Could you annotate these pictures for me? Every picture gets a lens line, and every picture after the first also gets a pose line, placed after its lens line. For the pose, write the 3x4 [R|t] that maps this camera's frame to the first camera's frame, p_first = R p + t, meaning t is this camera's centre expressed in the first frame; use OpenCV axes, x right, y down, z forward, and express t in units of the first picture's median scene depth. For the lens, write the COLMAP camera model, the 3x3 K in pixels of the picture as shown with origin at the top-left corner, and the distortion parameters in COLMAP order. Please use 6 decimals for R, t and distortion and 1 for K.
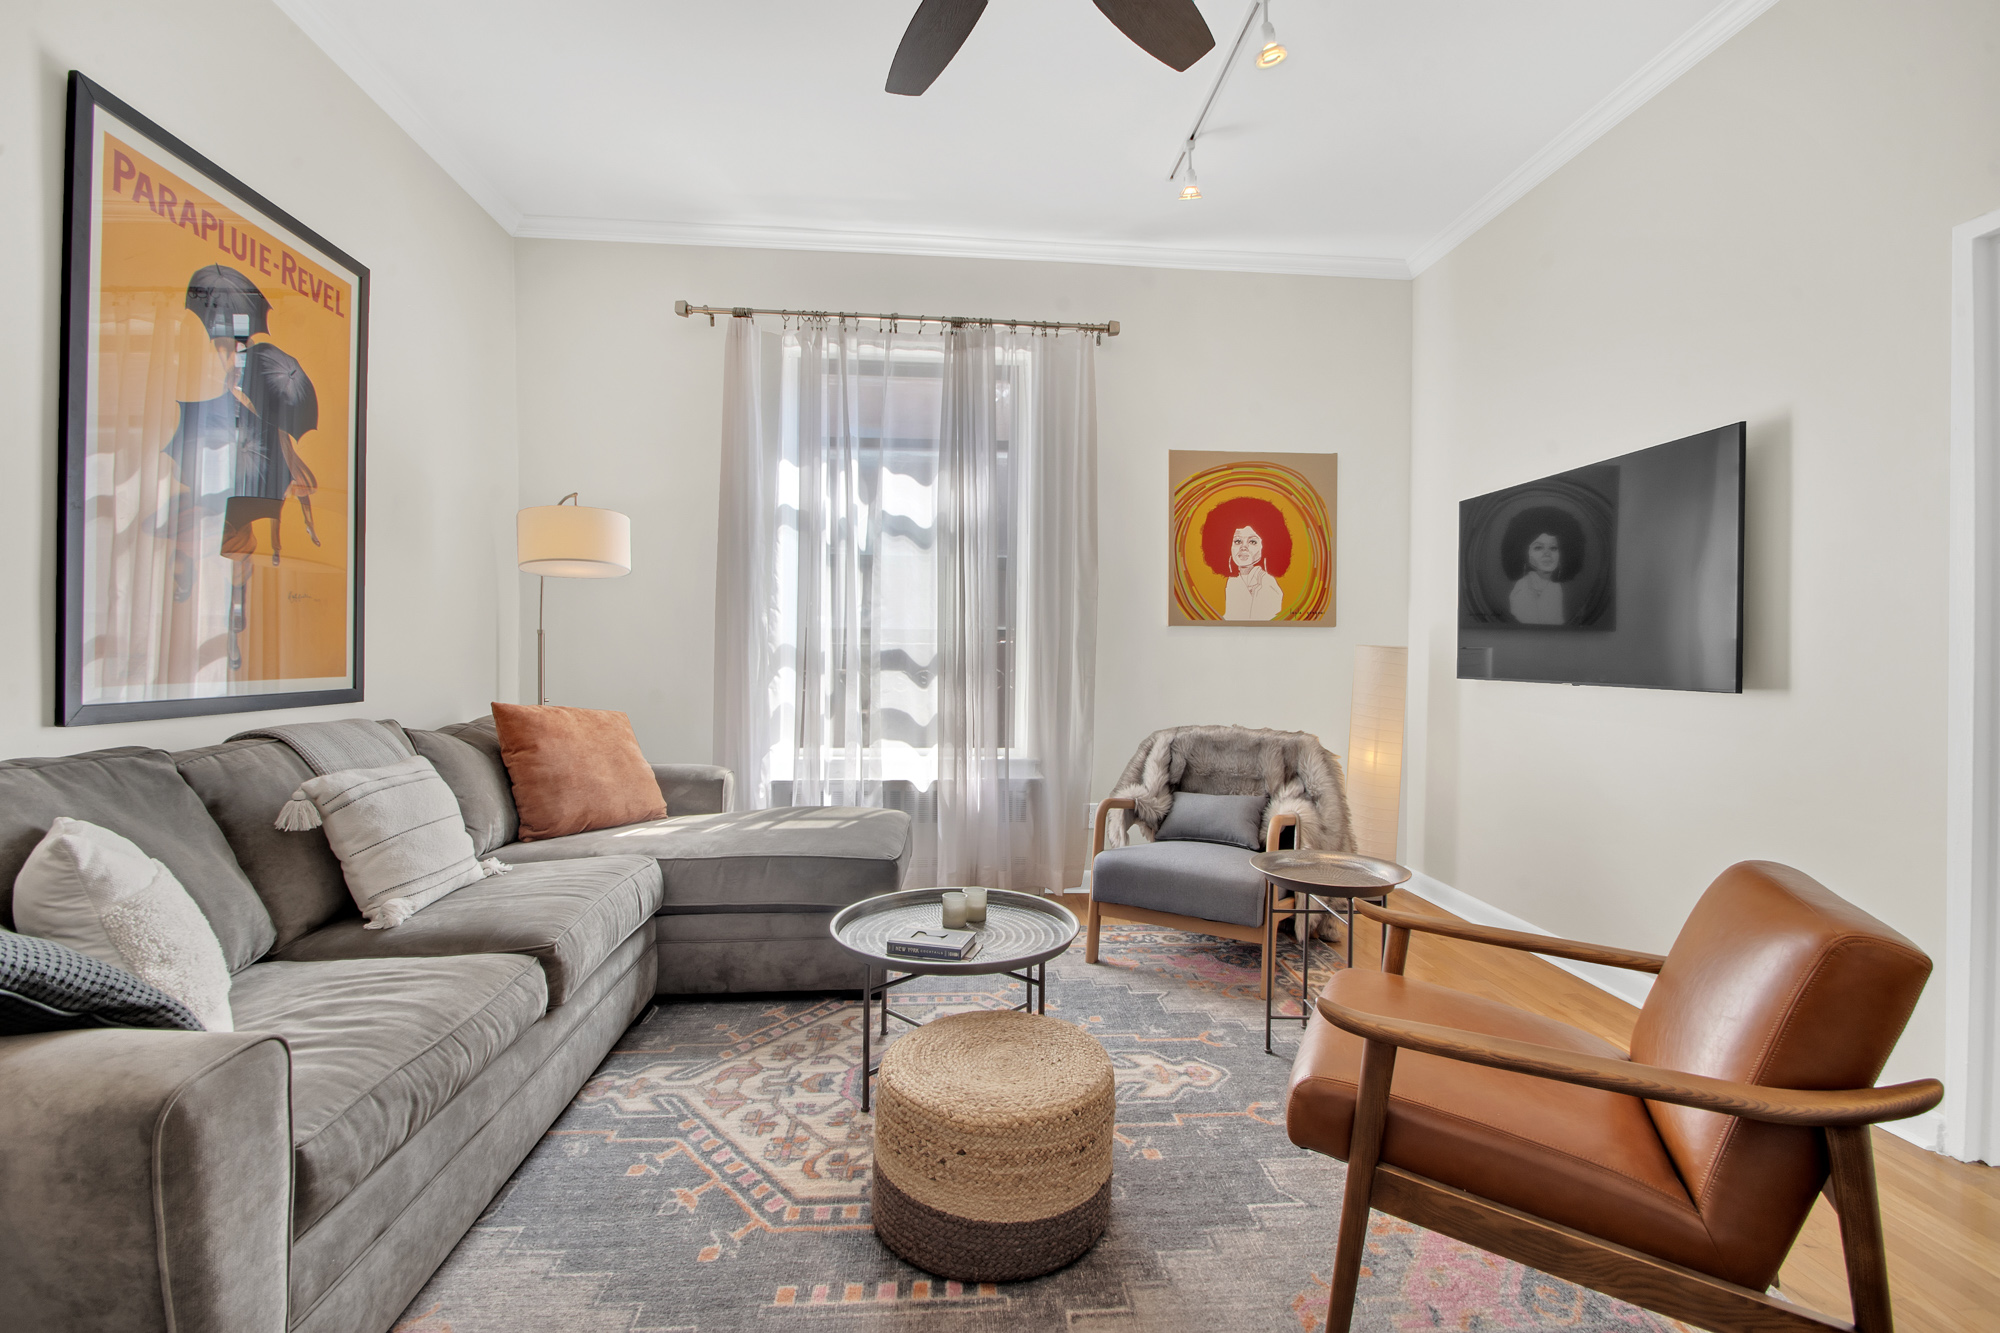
lens RADIAL K [[893.1, 0, 1002.8], [0, 893.1, 661.1], [0, 0, 1]] dist [-0.001129, -0.005695]
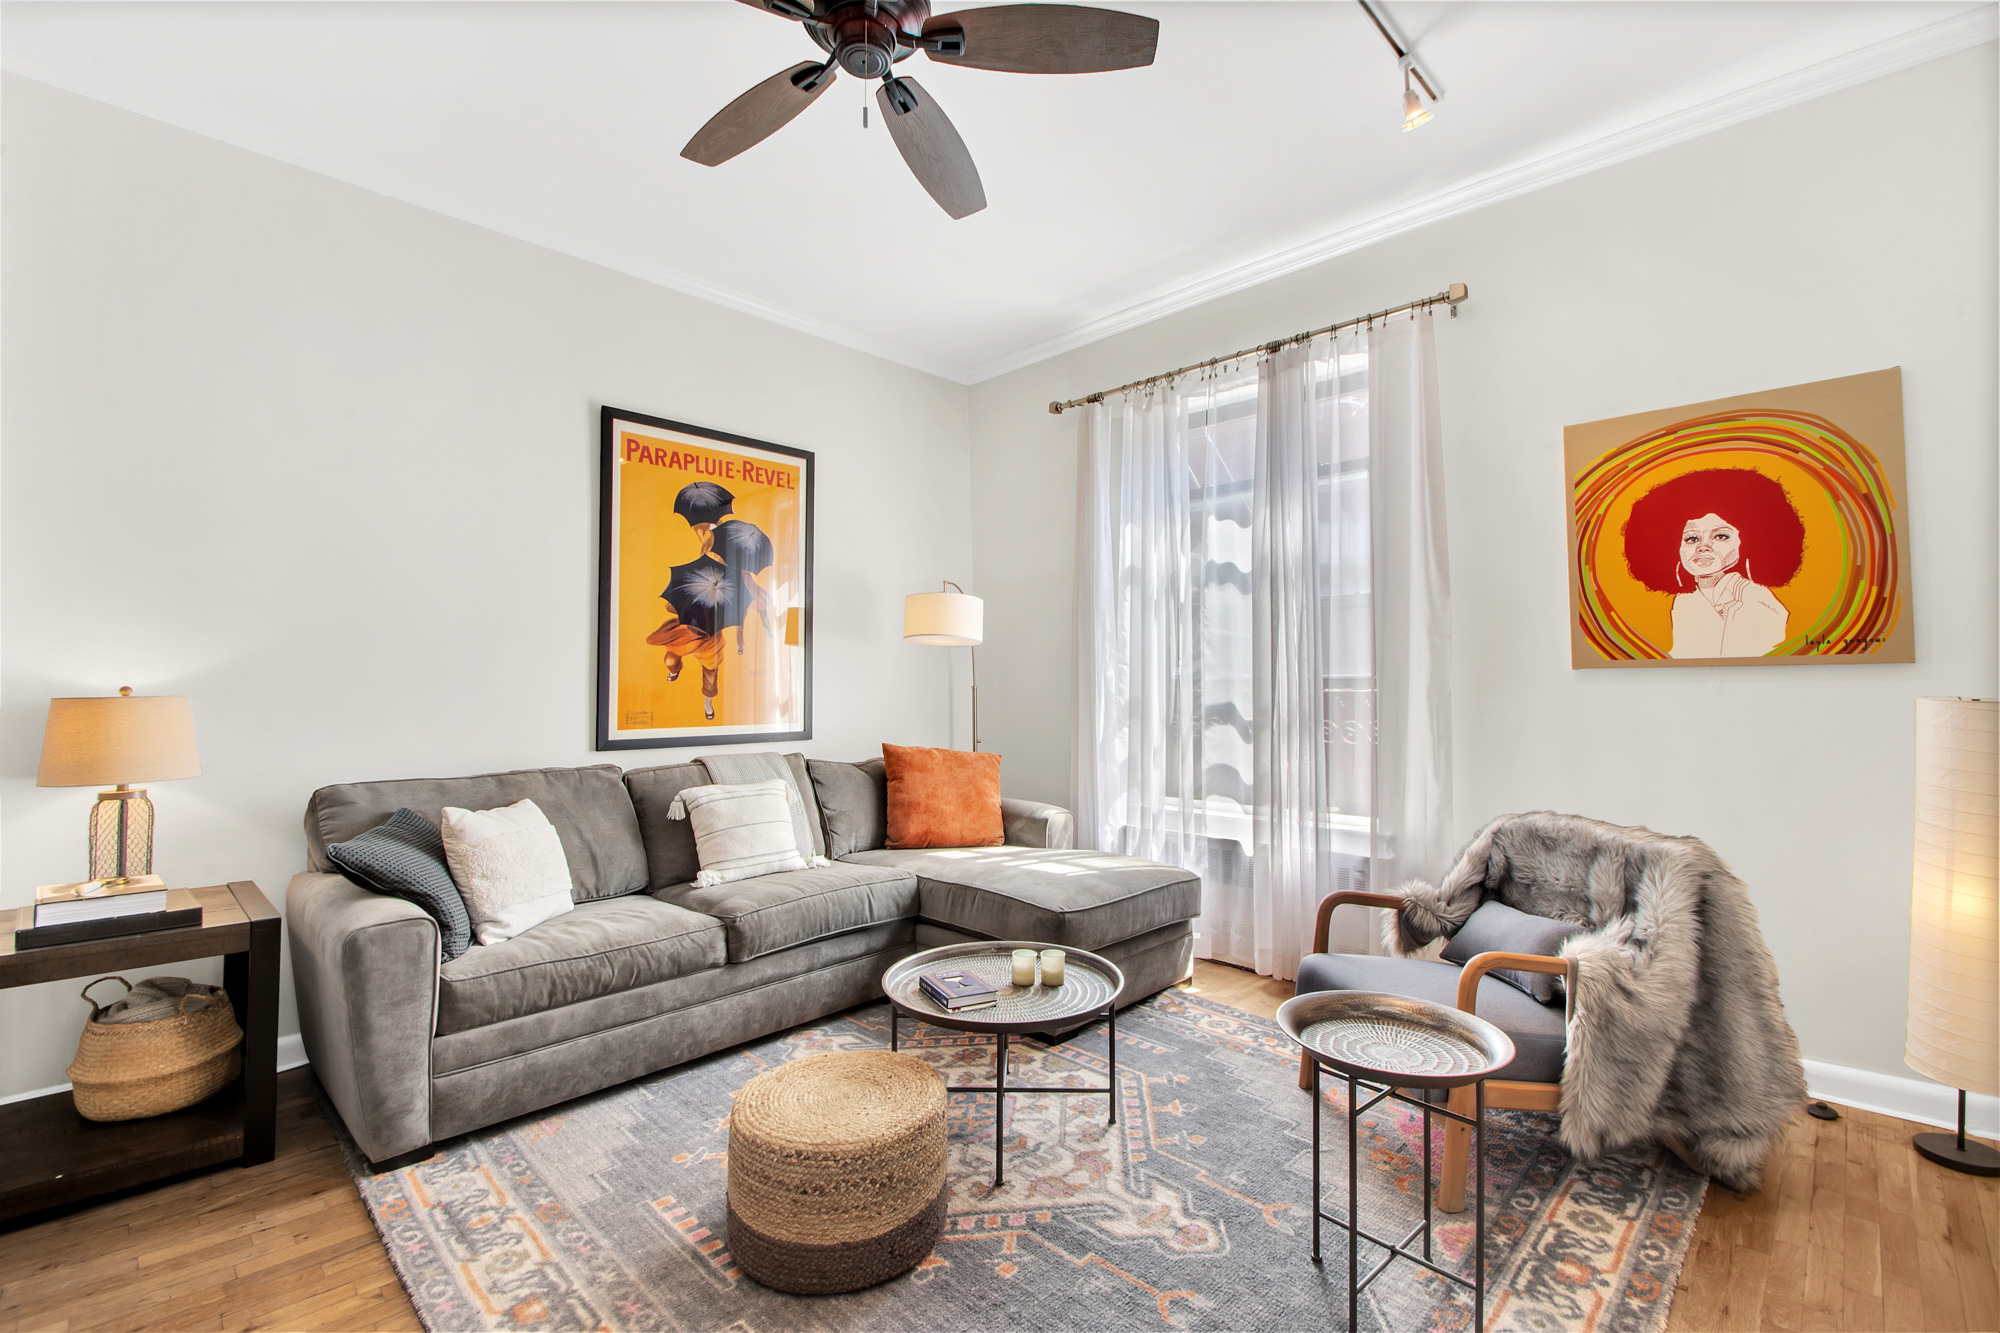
lens RADIAL K [[880.5, 0, 999.5], [0, 880.5, 663.0], [0, 0, 1]] dist [0.017020, -0.019473]
pose [[0.653203, -0.030170, -0.756582, 0.457926], [0.001976, 0.999270, -0.038142, -0.019920], [0.757180, 0.023420, 0.652786, 0.203521]]
